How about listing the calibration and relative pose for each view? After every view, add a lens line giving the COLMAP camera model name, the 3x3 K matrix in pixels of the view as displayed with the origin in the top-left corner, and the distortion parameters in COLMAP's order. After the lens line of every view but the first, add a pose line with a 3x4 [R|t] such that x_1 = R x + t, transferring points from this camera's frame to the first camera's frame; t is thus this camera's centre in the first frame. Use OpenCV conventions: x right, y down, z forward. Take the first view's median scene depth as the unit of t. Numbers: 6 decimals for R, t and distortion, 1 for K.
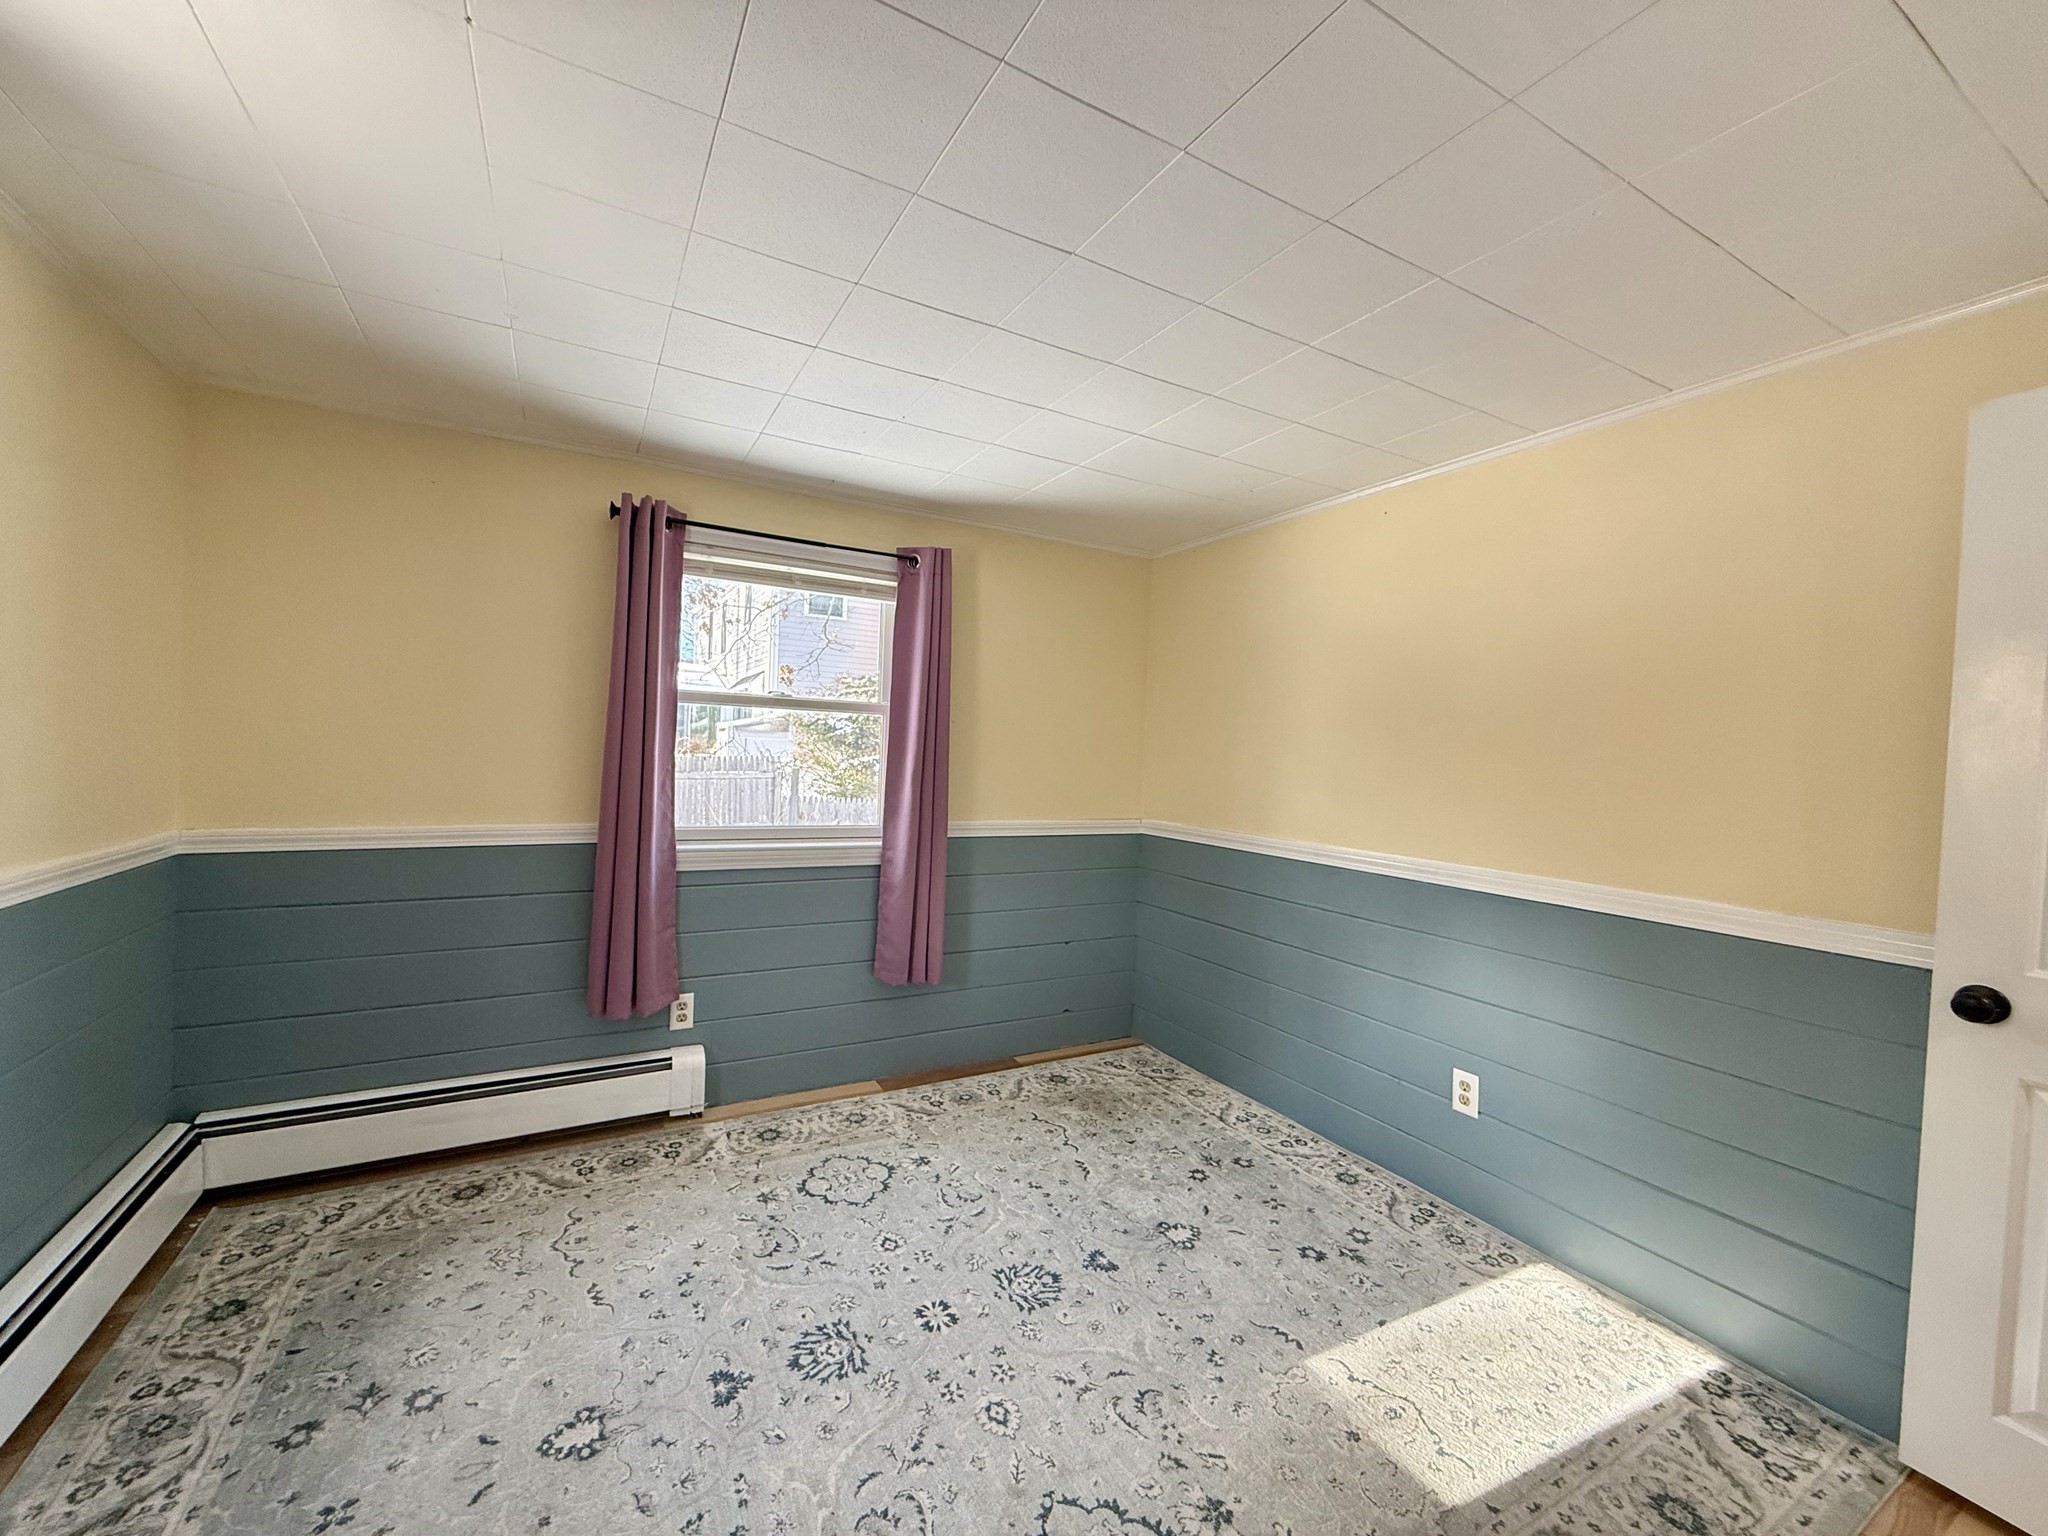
lens RADIAL K [[815.5, 0, 1018.4], [0, 815.5, 763.9], [0, 0, 1]] dist [0.002178, -0.001169]
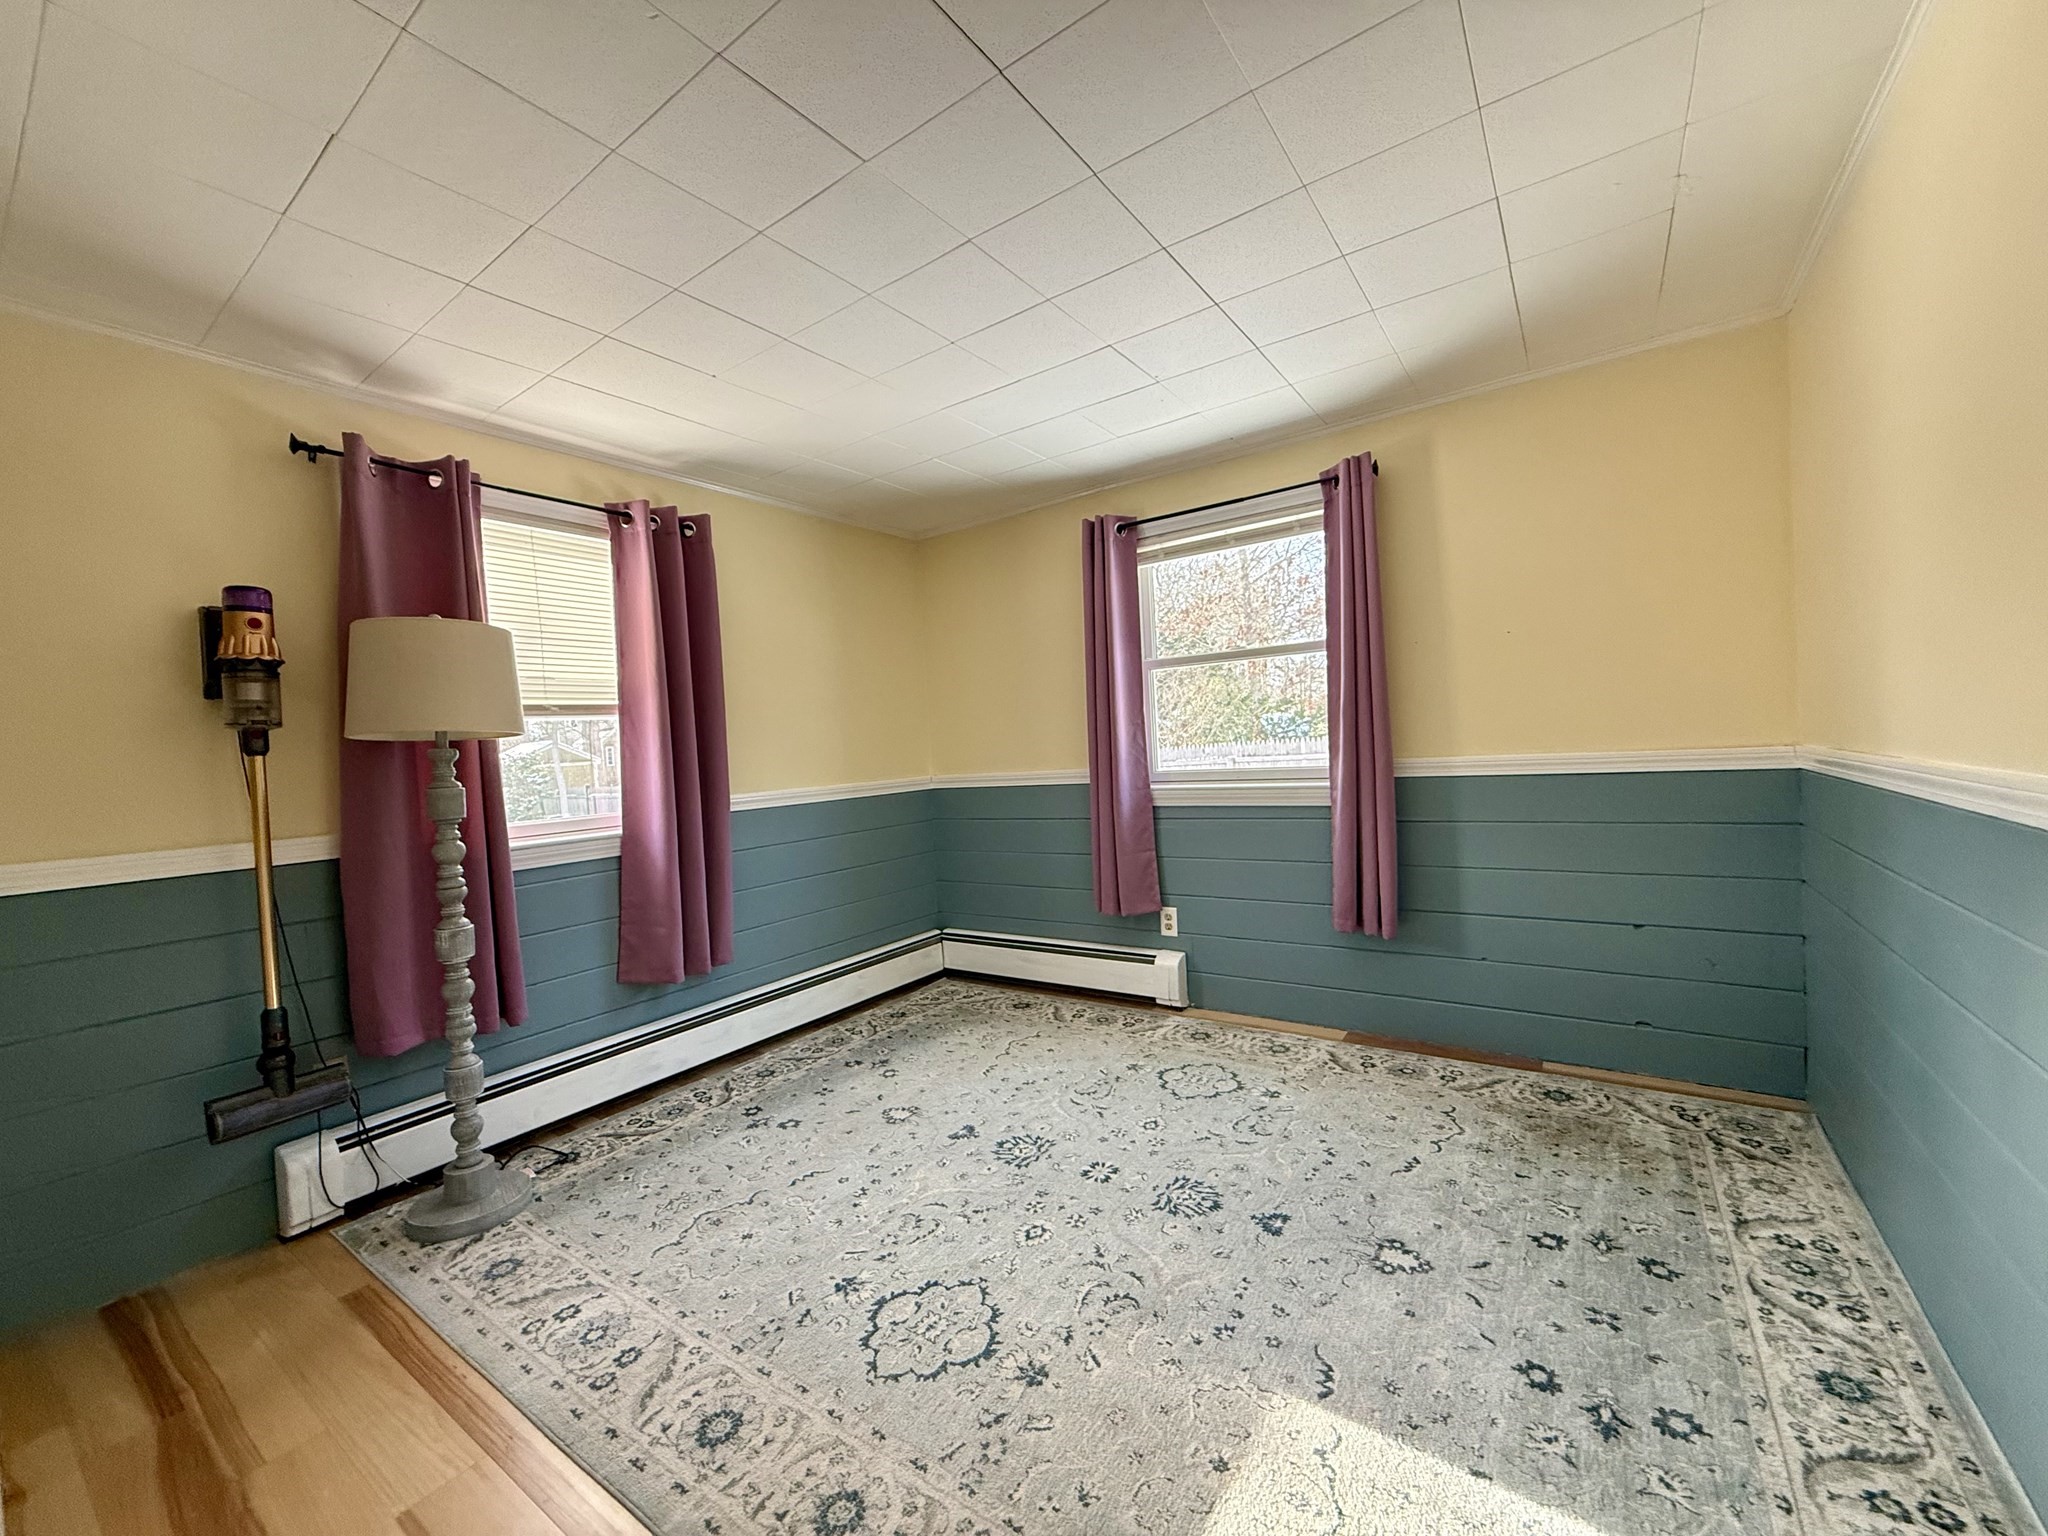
lens RADIAL K [[815.5, 0, 1018.7], [0, 815.5, 767.0], [0, 0, 1]] dist [0.002178, -0.001169]
pose [[0.427847, -0.040497, -0.902943, 0.631552], [0.058718, 0.998131, -0.016944, 0.084499], [0.901942, -0.045770, 0.429425, 0.299827]]
